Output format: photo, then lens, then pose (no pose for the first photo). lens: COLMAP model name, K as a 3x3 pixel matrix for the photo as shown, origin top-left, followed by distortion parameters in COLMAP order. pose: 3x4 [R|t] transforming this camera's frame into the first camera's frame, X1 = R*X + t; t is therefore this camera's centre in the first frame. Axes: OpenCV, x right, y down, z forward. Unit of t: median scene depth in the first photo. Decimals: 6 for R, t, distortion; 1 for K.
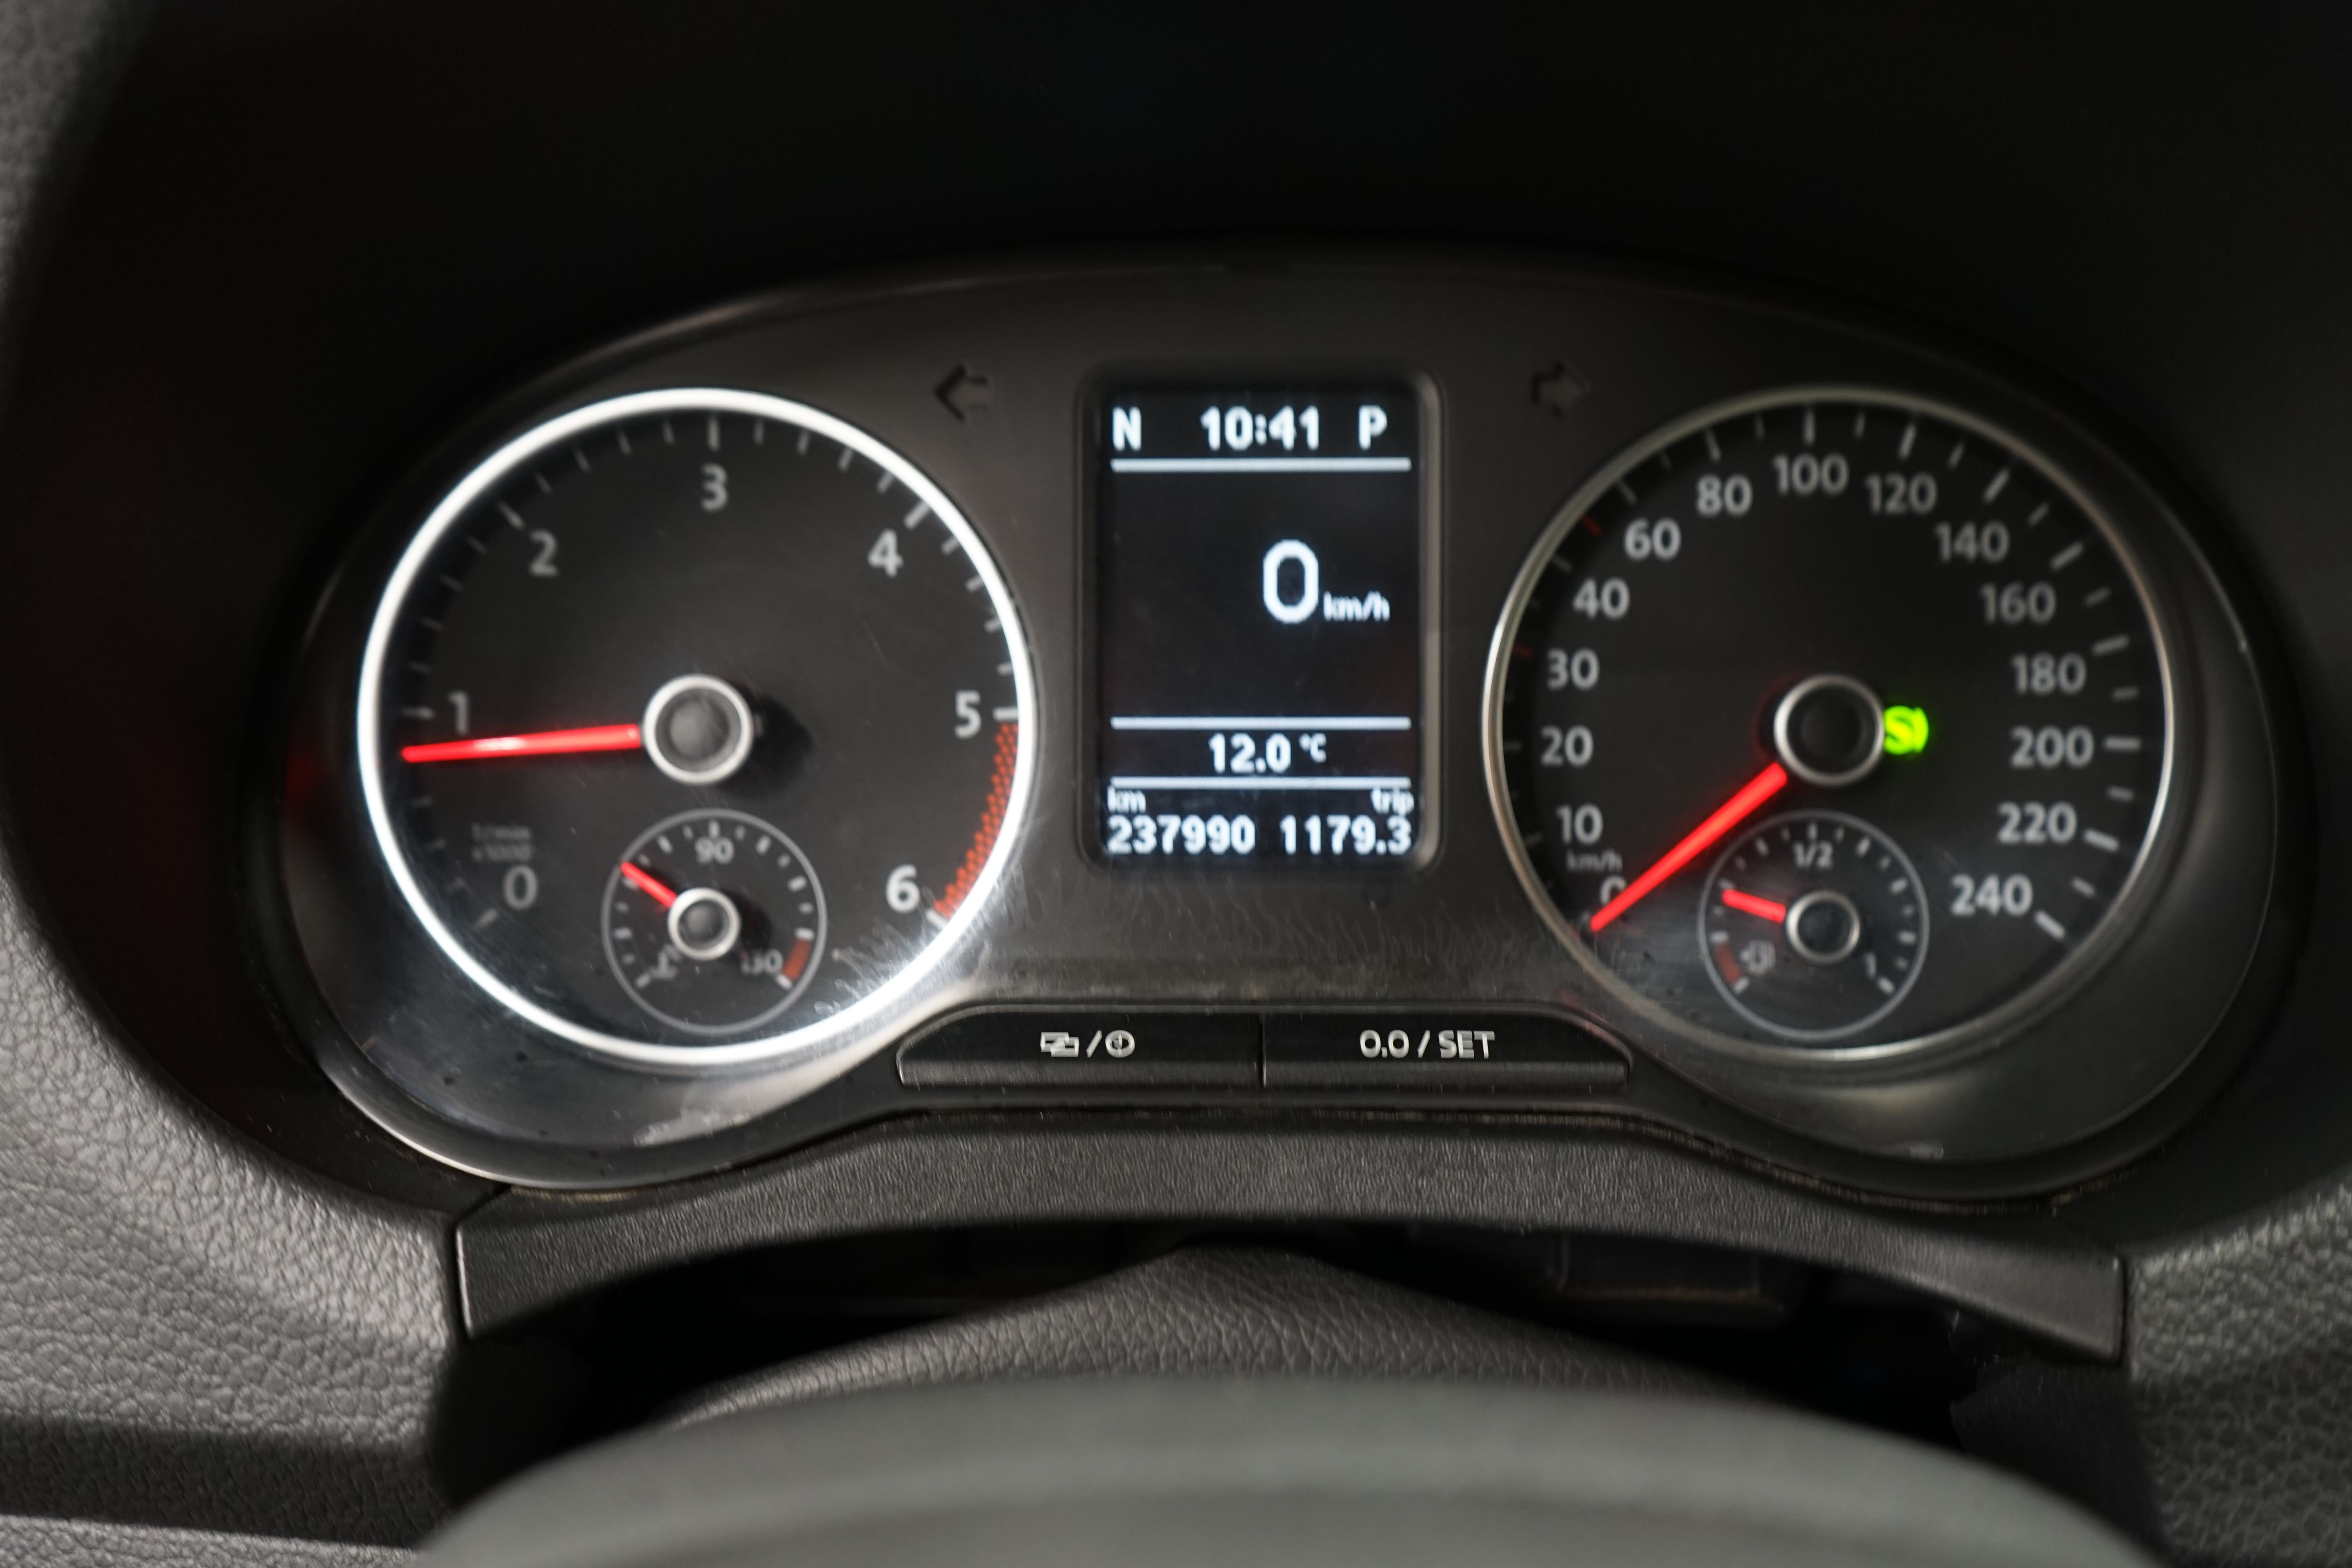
lens RADIAL K [[1984.3, 0, 1176.0], [0, 1984.3, 784.0], [0, 0, 1]] dist [-0.007558, -0.002643]
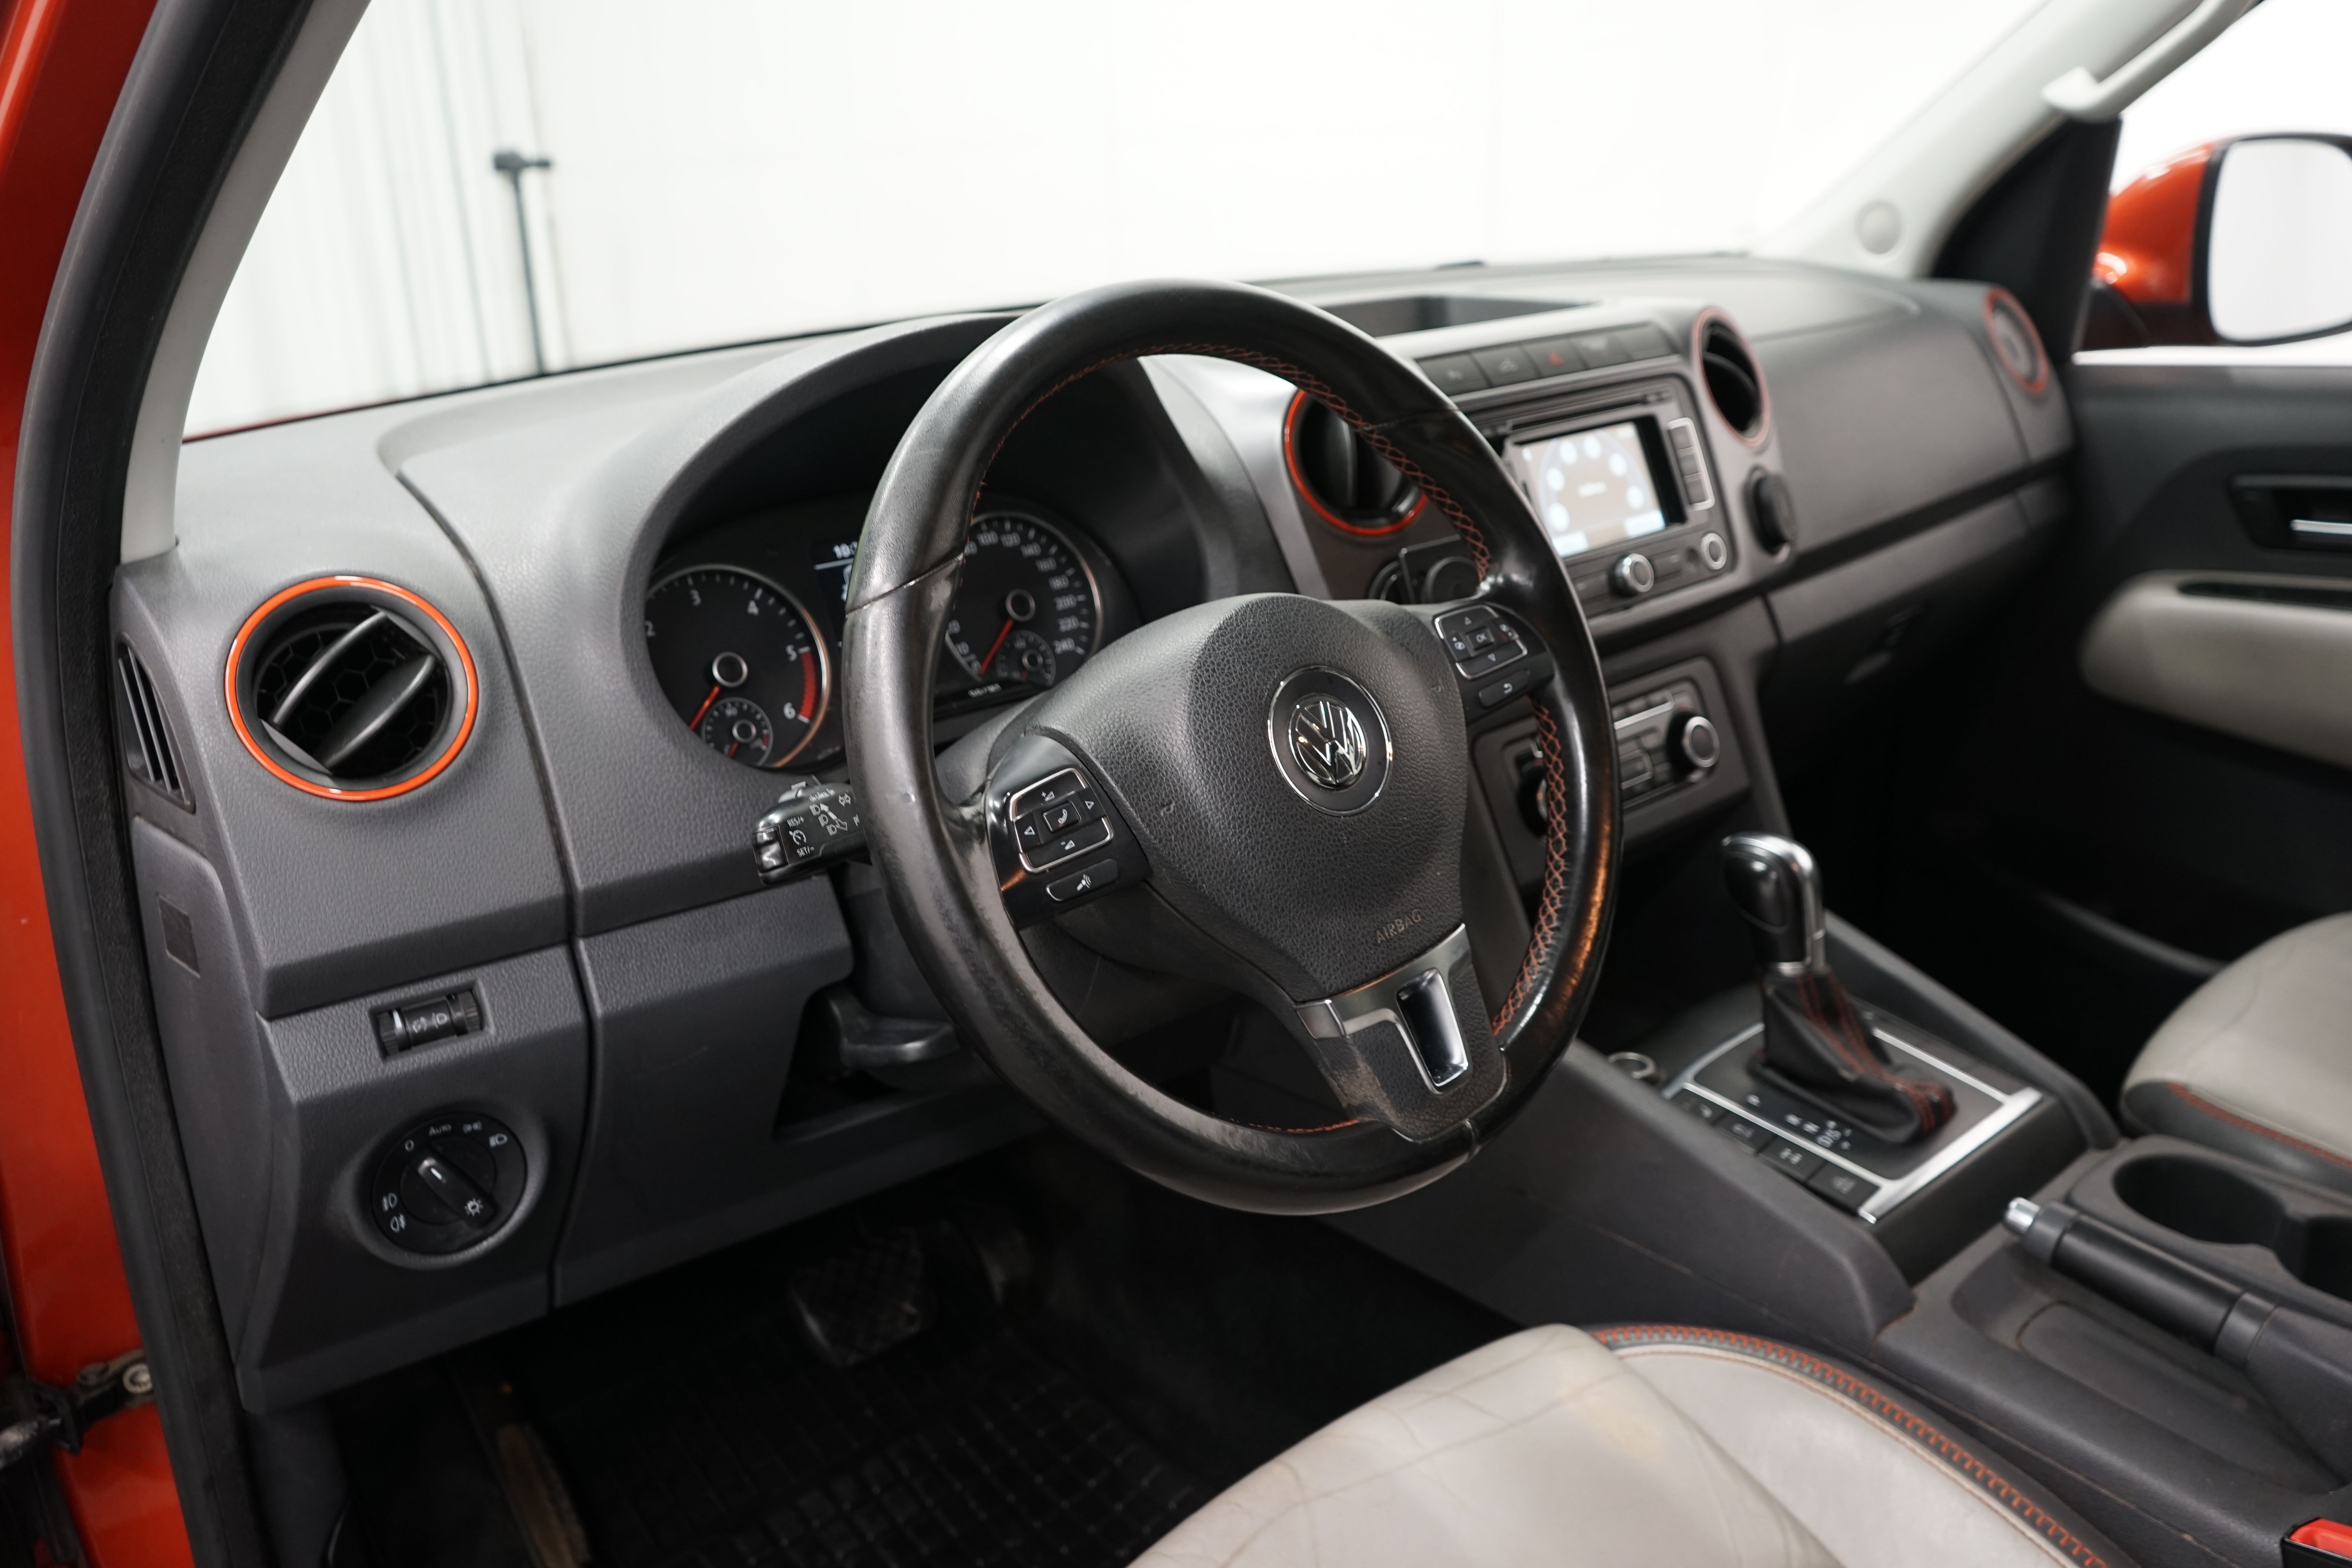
lens RADIAL K [[1830.9, 0, 1176.0], [0, 1830.9, 784.0], [0, 0, 1]] dist [0.000748, 0.003105]
pose [[0.740150, -0.234457, 0.630244, -1.548166], [0.276663, 0.960421, 0.032377, 0.241494], [-0.612891, 0.150402, 0.775722, -1.607084]]
